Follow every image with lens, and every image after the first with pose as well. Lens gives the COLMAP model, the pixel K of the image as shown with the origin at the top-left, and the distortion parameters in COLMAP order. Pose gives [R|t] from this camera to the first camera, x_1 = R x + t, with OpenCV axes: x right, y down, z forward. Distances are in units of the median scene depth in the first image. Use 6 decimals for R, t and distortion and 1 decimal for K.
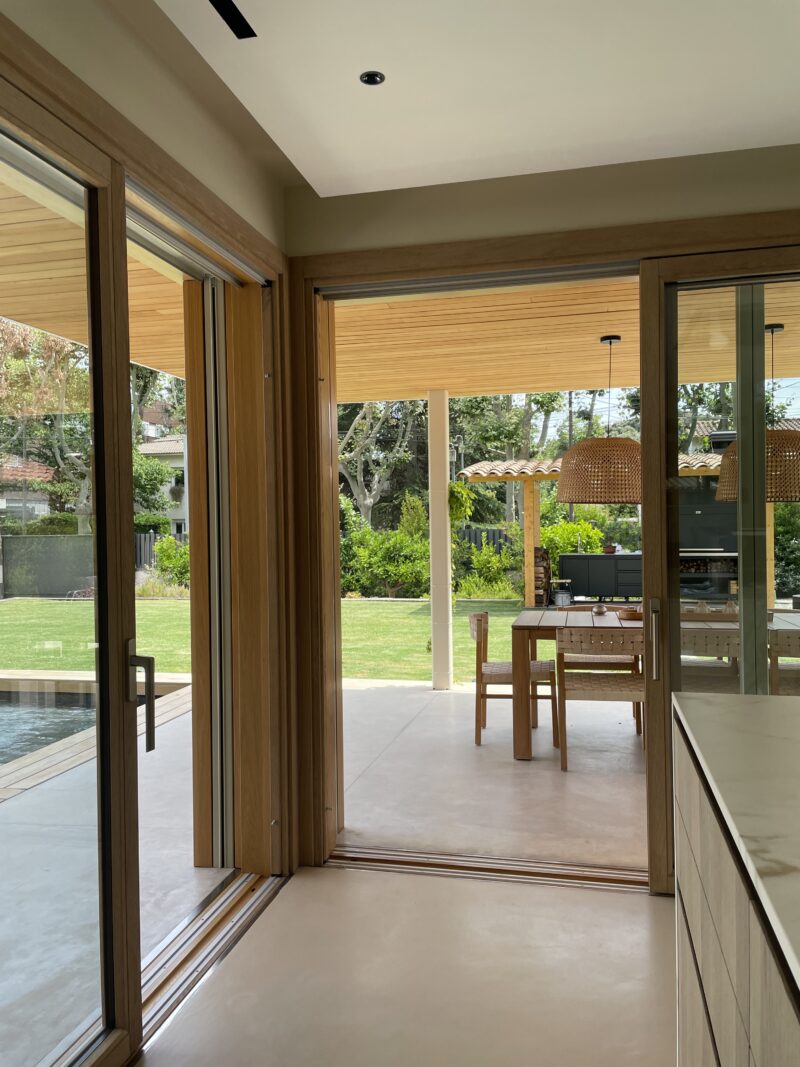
lens RADIAL K [[815.9, 0, 399.4], [0, 815.9, 534.0], [0, 0, 1]] dist [0.046261, -0.028299]
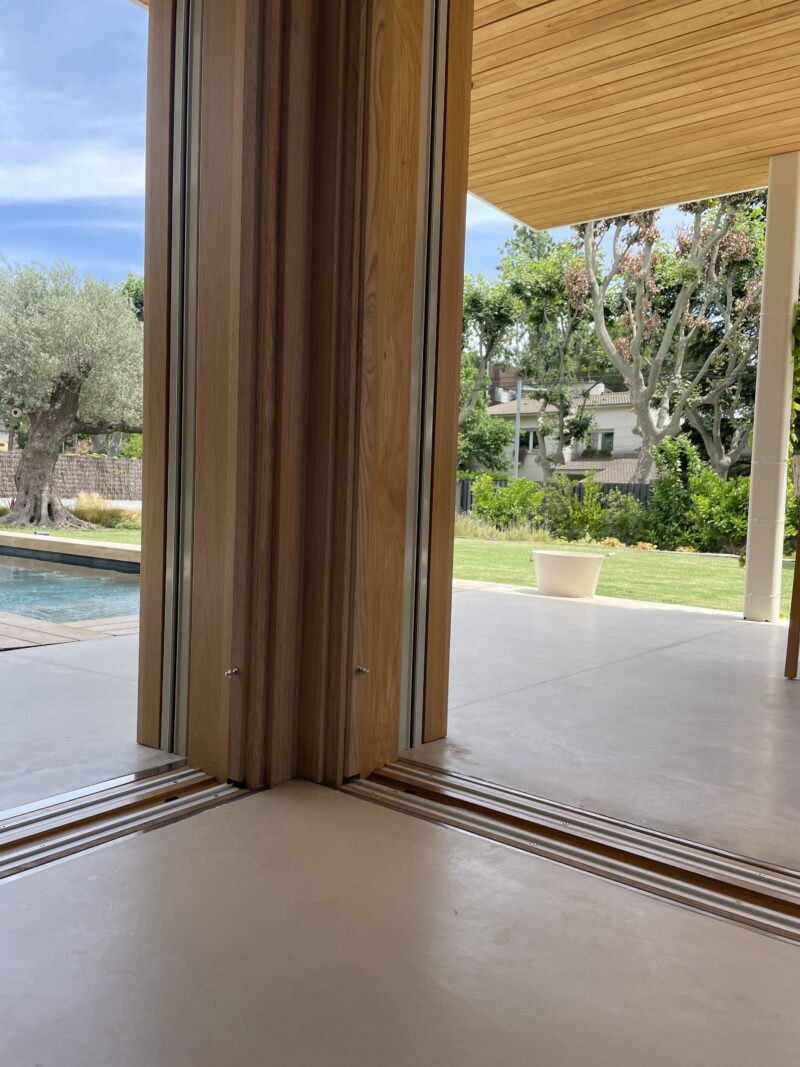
lens RADIAL K [[815.9, 0, 402.5], [0, 815.9, 534.8], [0, 0, 1]] dist [0.046261, -0.028299]
pose [[0.909625, 0.071036, -0.409311, 0.021811], [-0.060795, 0.997427, 0.037996, 0.043029], [0.410957, -0.009678, 0.911603, 0.105544]]
